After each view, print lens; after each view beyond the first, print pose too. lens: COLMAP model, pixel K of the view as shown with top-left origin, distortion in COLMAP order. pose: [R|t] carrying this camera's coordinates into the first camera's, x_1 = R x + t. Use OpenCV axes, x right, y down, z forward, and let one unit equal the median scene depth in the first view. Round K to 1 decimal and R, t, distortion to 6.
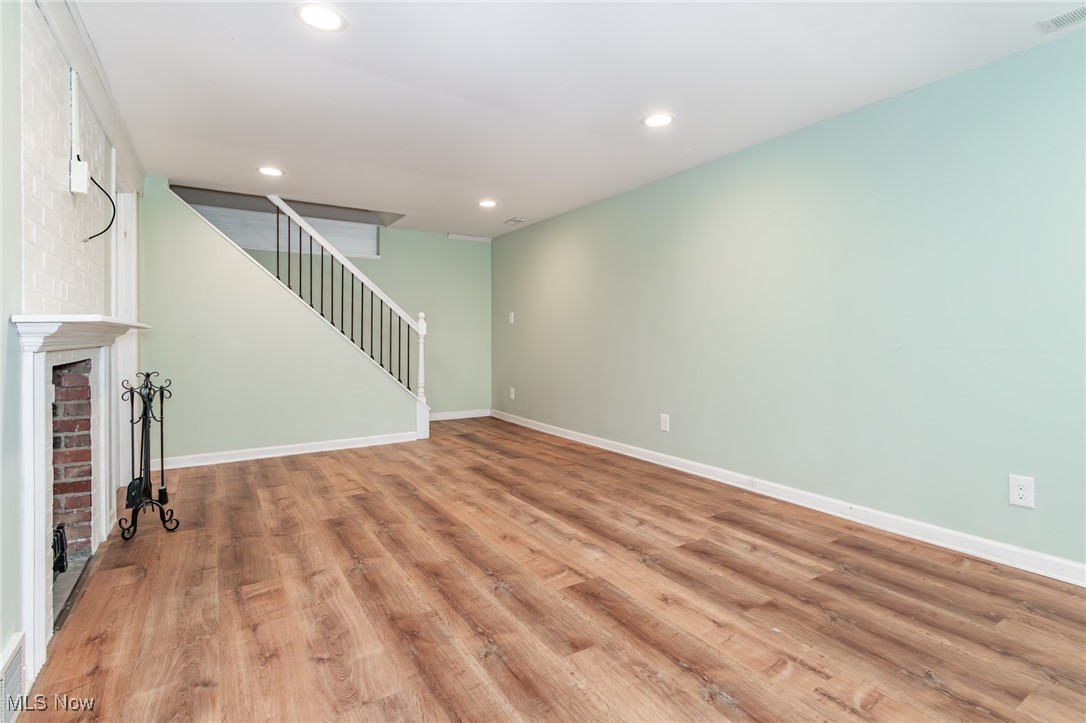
lens RADIAL K [[513.6, 0, 543.0], [0, 513.6, 361.5], [0, 0, 1]] dist [-0.001935, -0.003297]
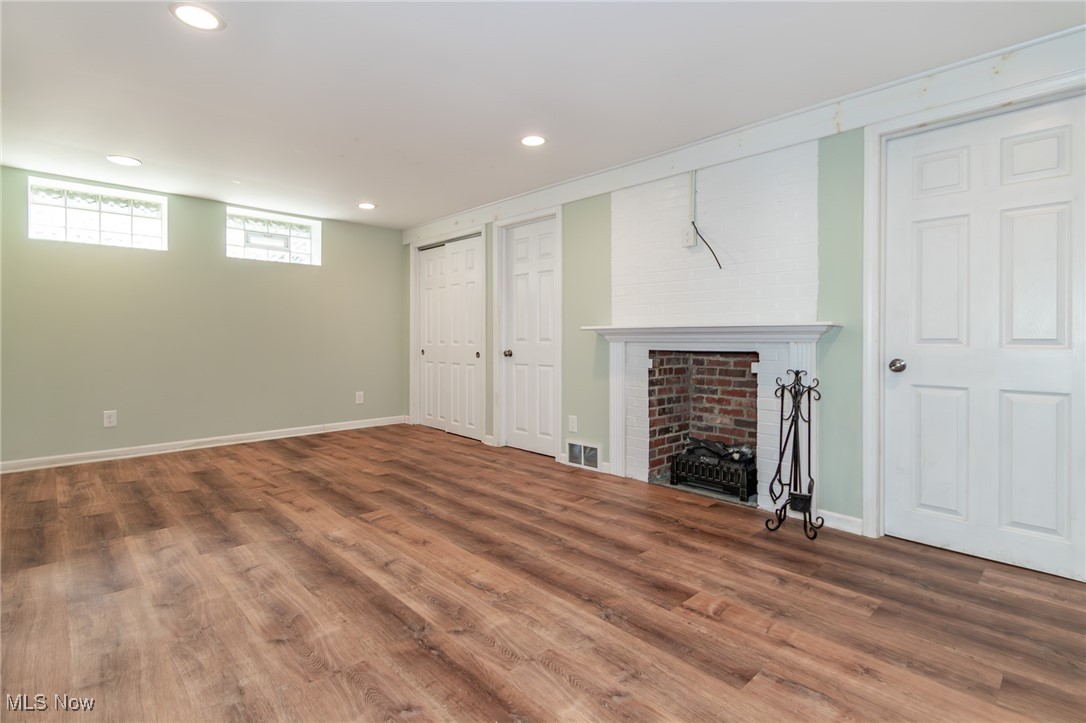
lens RADIAL K [[523.0, 0, 539.6], [0, 523.0, 357.9], [0, 0, 1]] dist [0.001436, -0.000696]
pose [[-0.981755, 0.005564, -0.190069, -0.100049], [-0.010343, 0.996529, 0.082596, -0.081882], [0.189869, 0.083054, -0.978290, 1.930280]]
